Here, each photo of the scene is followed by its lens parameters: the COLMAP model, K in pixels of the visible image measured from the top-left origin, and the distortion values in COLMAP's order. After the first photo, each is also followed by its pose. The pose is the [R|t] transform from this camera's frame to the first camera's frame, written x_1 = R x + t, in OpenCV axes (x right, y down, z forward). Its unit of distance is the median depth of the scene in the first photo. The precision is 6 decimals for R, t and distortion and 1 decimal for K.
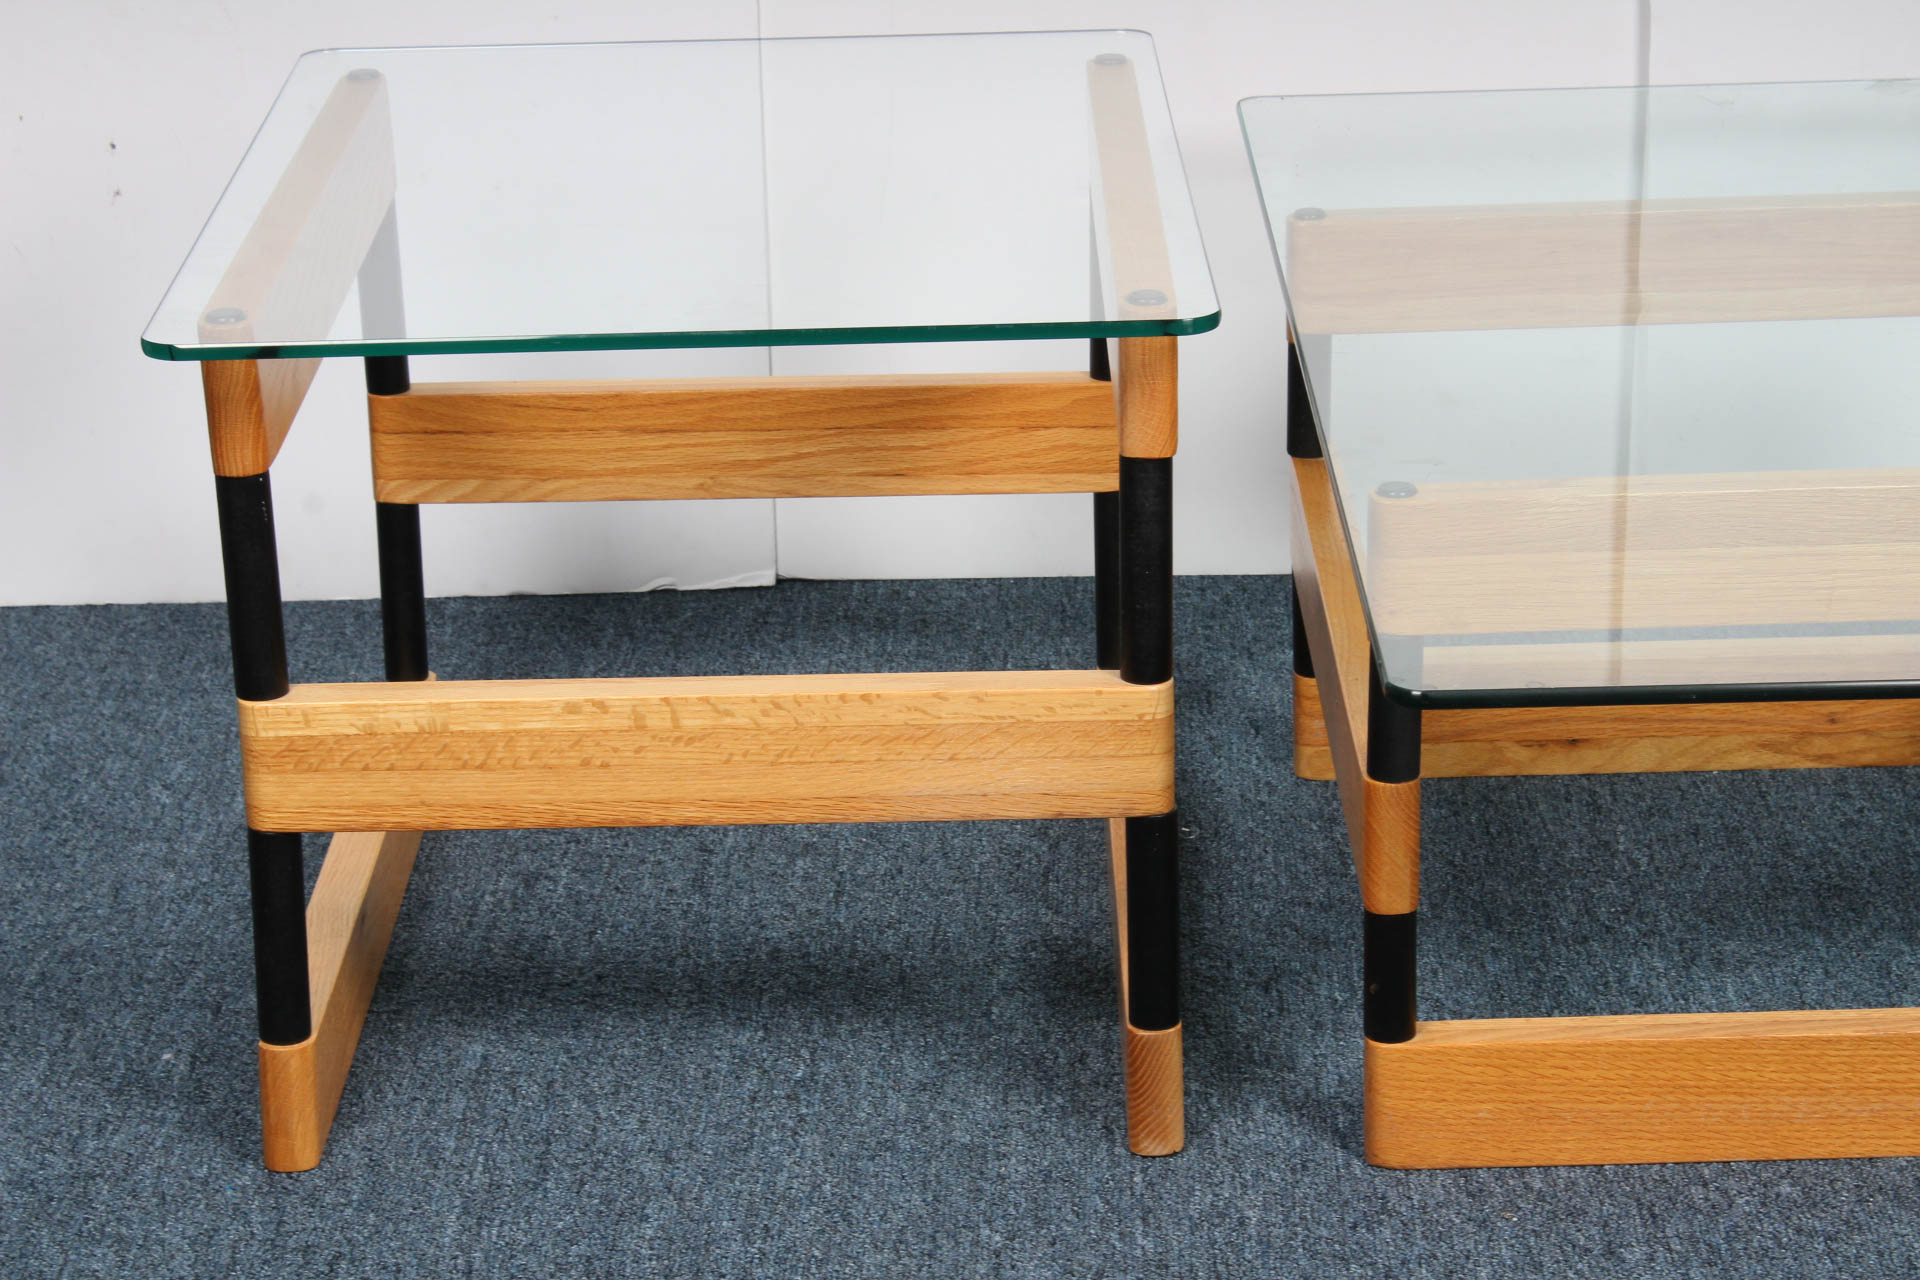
lens RADIAL K [[4577.3, 0, 960.4], [0, 4577.3, 572.8], [0, 0, 1]] dist [0.079111, 0.264271]
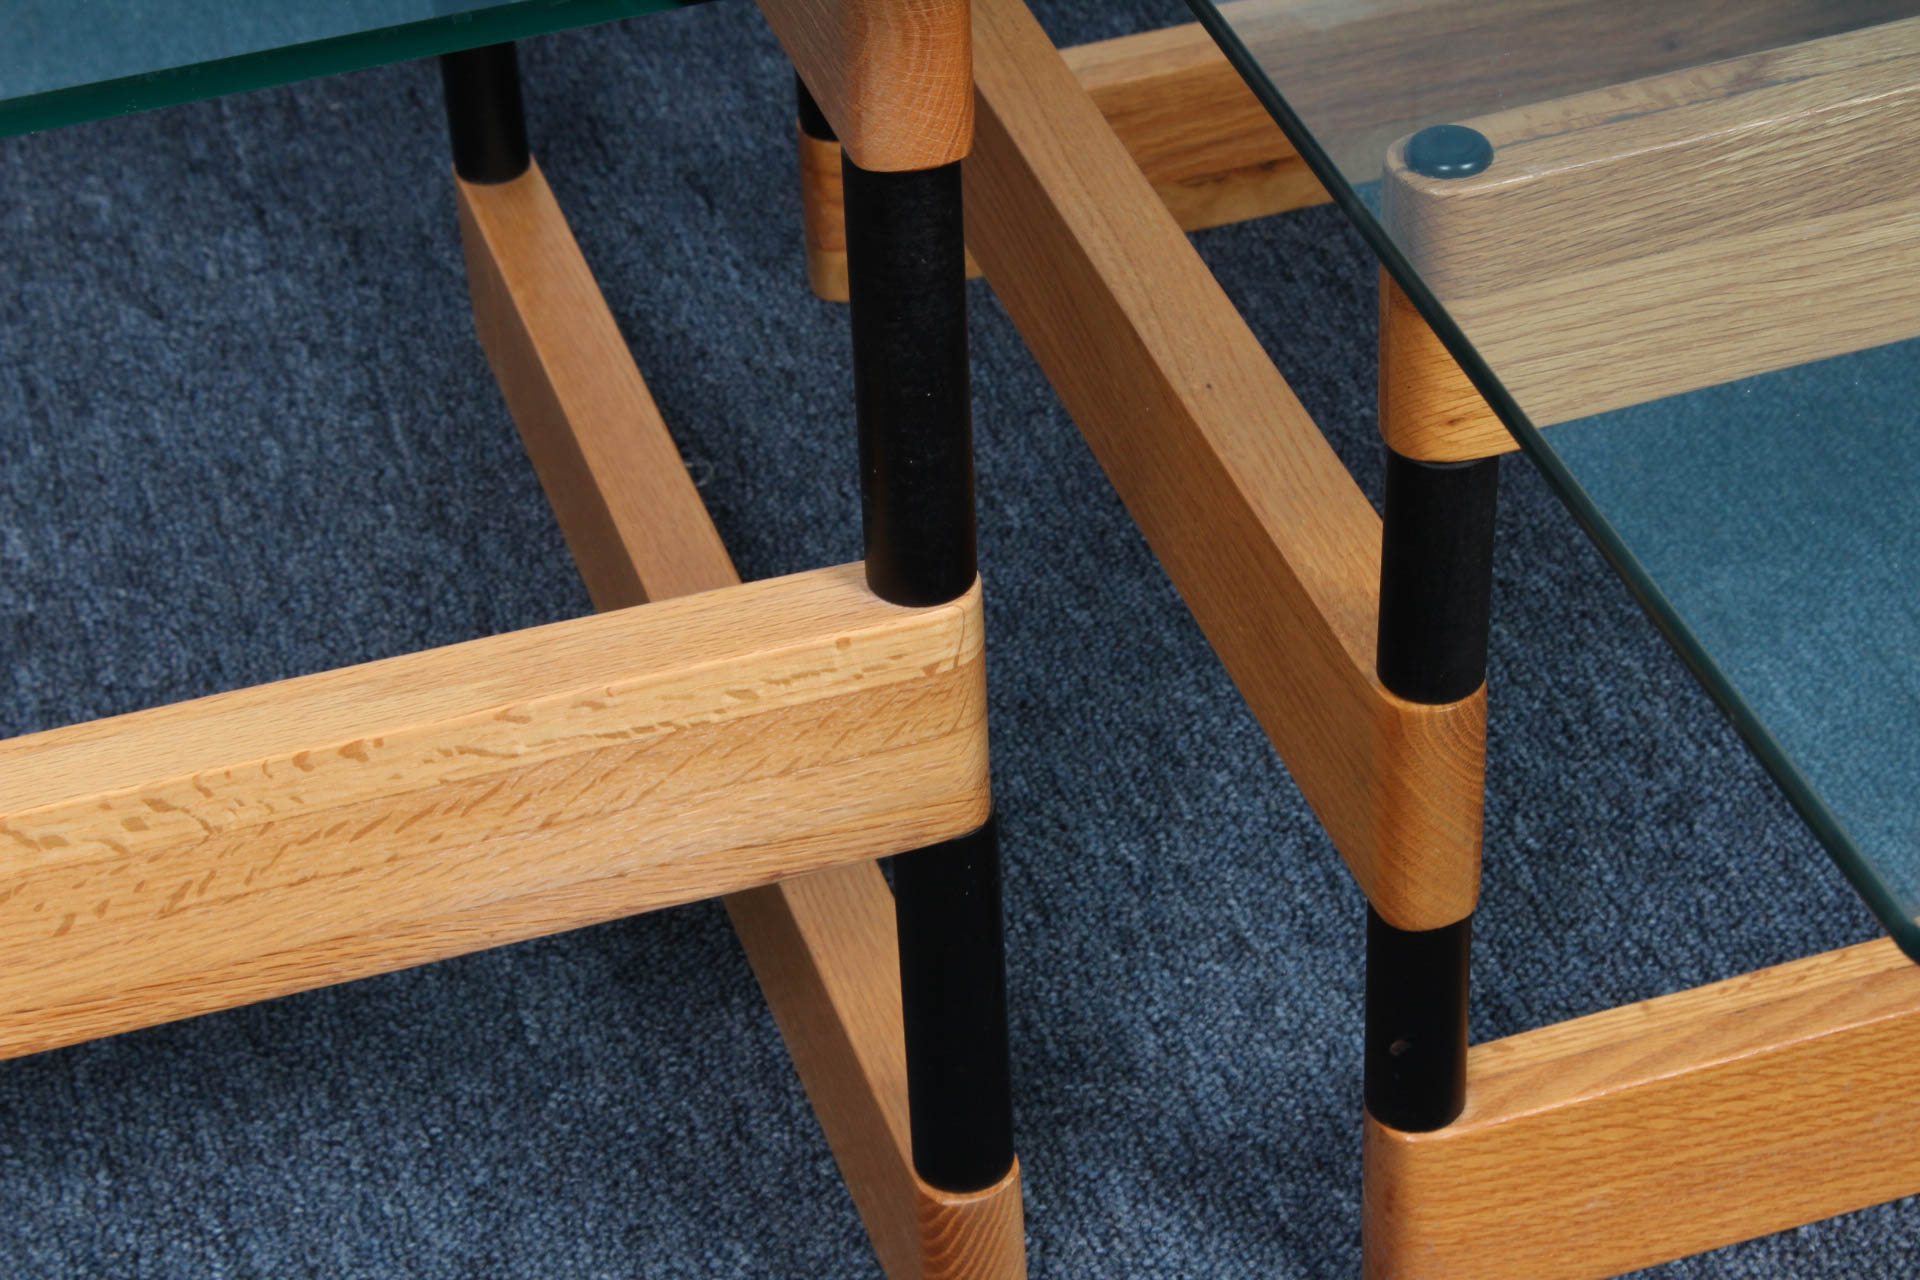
lens RADIAL K [[4577.3, 0, 960.4], [0, 4577.3, 572.8], [0, 0, 1]] dist [0.079111, 0.264271]
pose [[0.952051, -0.192256, 0.237986, -0.063996], [0.115173, 0.945883, 0.303383, -0.113758], [-0.283434, -0.261426, 0.922671, 0.530168]]
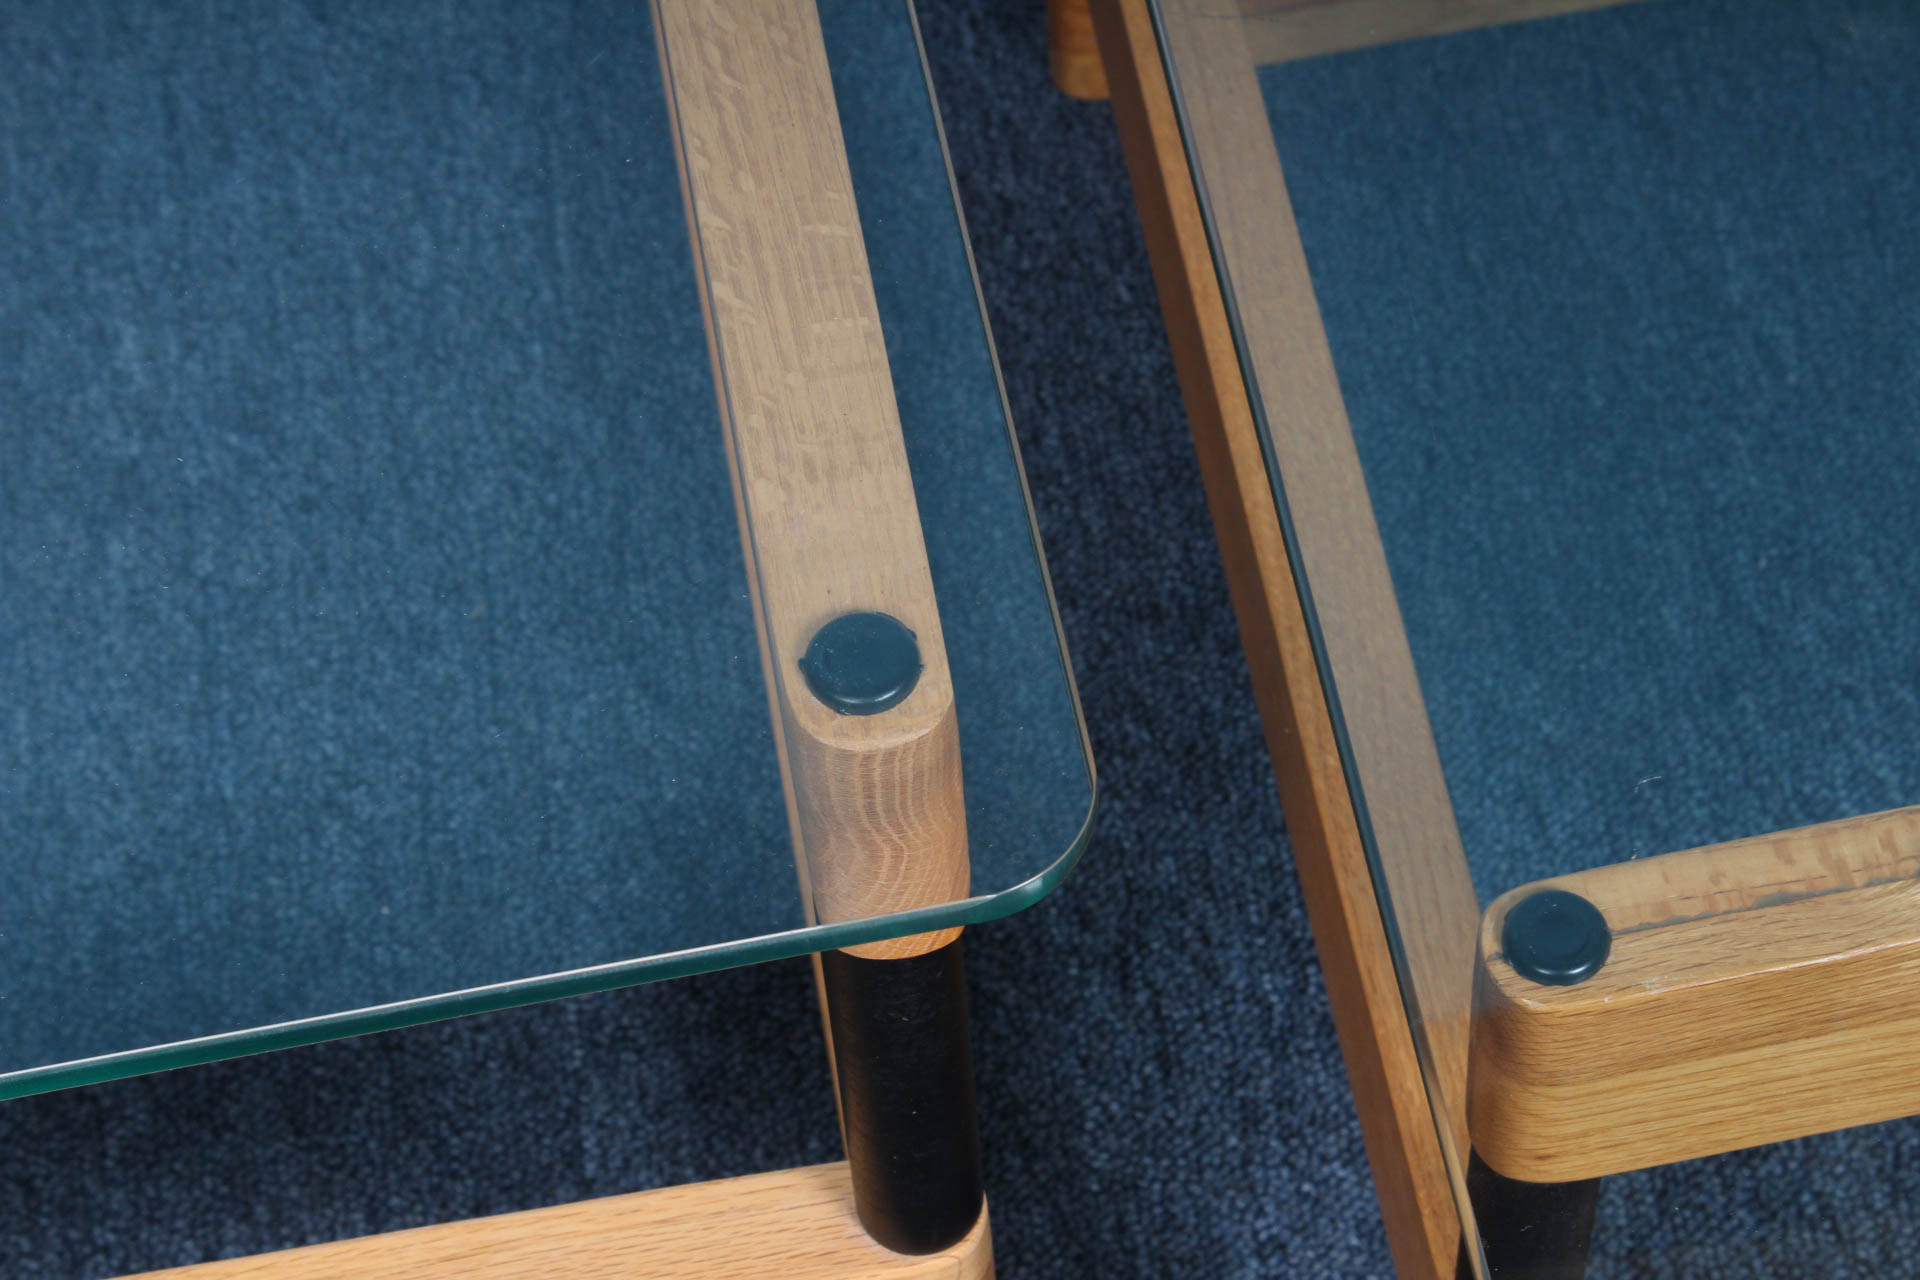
lens RADIAL K [[4598.0, 0, 960.0], [0, 4598.0, 640.0], [0, 0, 1]] dist [-0.088769, 2.350962]
pose [[0.986003, -0.152836, 0.066632, 0.023011], [0.083355, 0.797981, 0.596890, -0.247121], [-0.144397, -0.582981, 0.799551, 0.659447]]
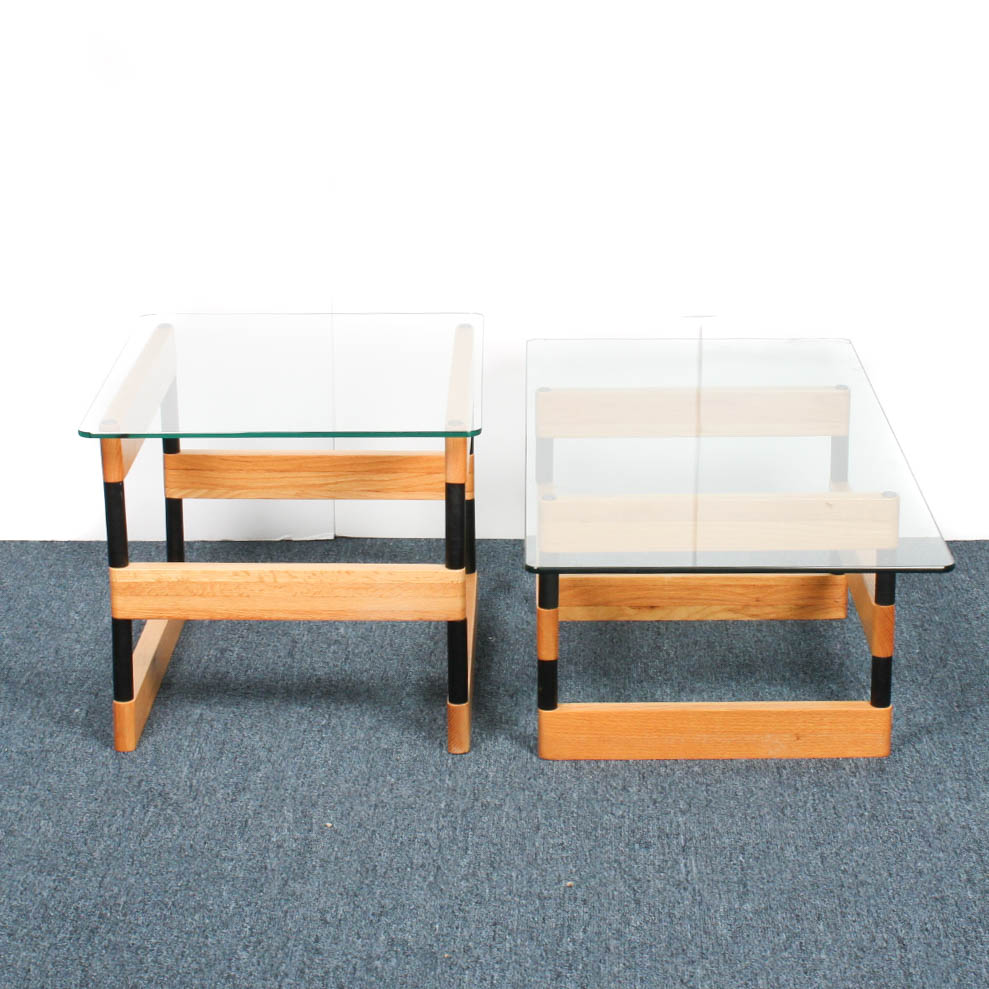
lens RADIAL K [[2667.4, 0, 497.0], [0, 2667.4, 445.5], [0, 0, 1]] dist [-0.059951, 0.662744]
pose [[0.999723, 0.022459, -0.007071, 0.069325], [-0.022770, 0.998614, -0.047451, 0.023741], [0.005996, 0.047599, 0.998849, -0.495382]]
